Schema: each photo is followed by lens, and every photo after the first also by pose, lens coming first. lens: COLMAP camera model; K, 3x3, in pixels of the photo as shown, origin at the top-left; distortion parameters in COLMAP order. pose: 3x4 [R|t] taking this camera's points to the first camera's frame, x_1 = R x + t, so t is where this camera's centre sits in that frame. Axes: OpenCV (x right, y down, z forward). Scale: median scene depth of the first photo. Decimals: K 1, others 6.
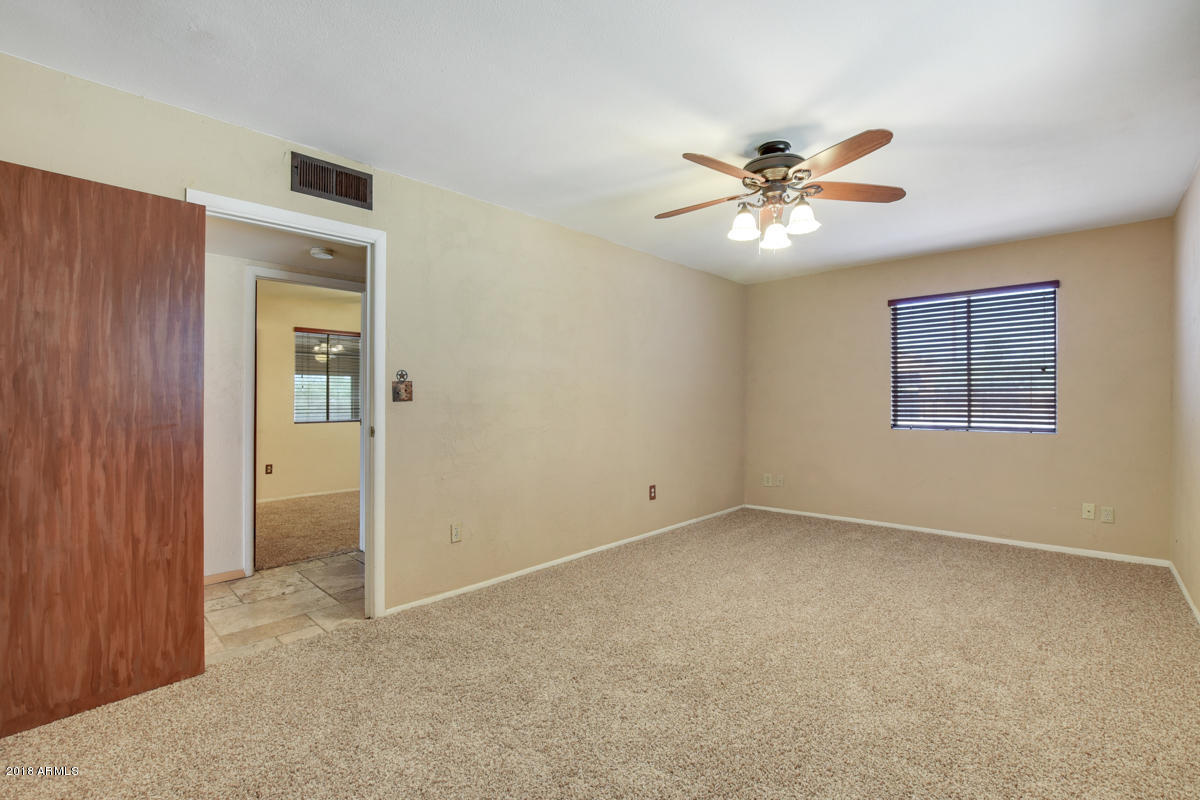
lens RADIAL K [[528.6, 0, 600.3], [0, 528.6, 401.4], [0, 0, 1]] dist [-0.023822, 0.000932]
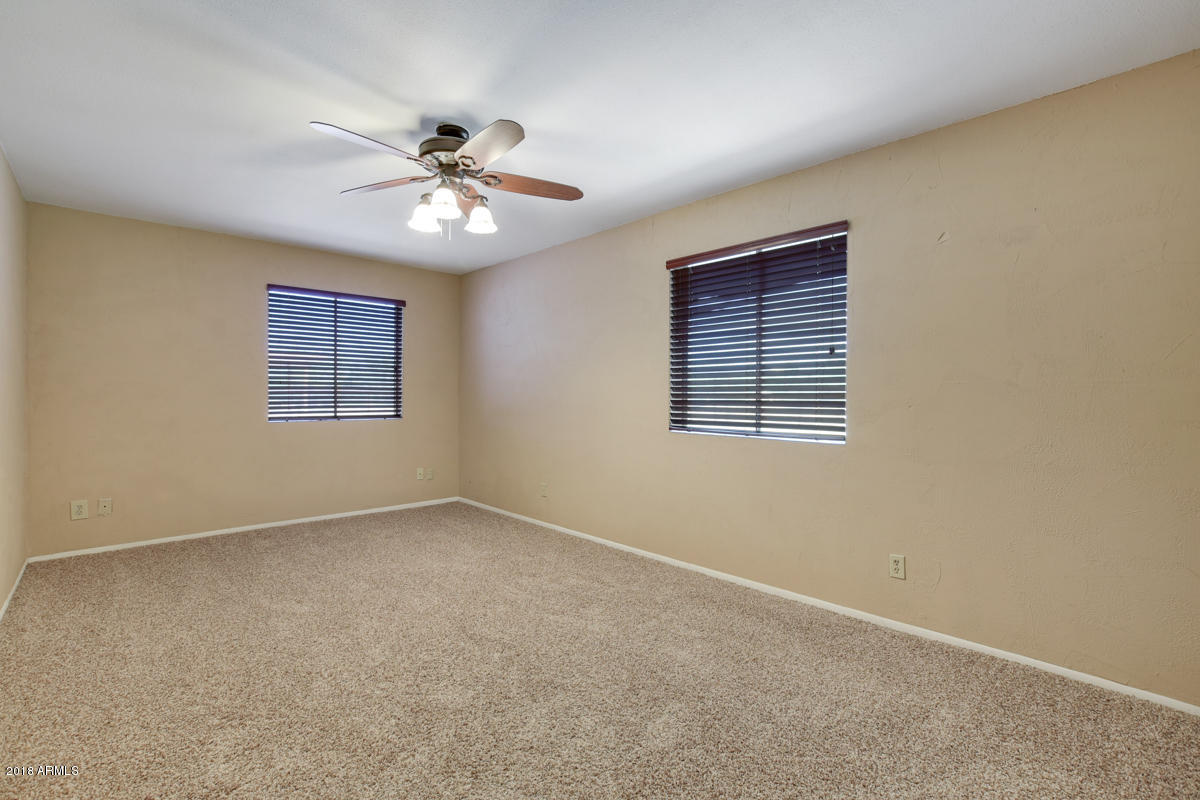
lens RADIAL K [[528.6, 0, 600.3], [0, 528.6, 401.4], [0, 0, 1]] dist [-0.023822, 0.000932]
pose [[0.055408, -0.008034, 0.998431, -0.558843], [-0.003644, 0.999959, 0.008249, 0.008998], [-0.998457, -0.004096, 0.055376, 0.589699]]
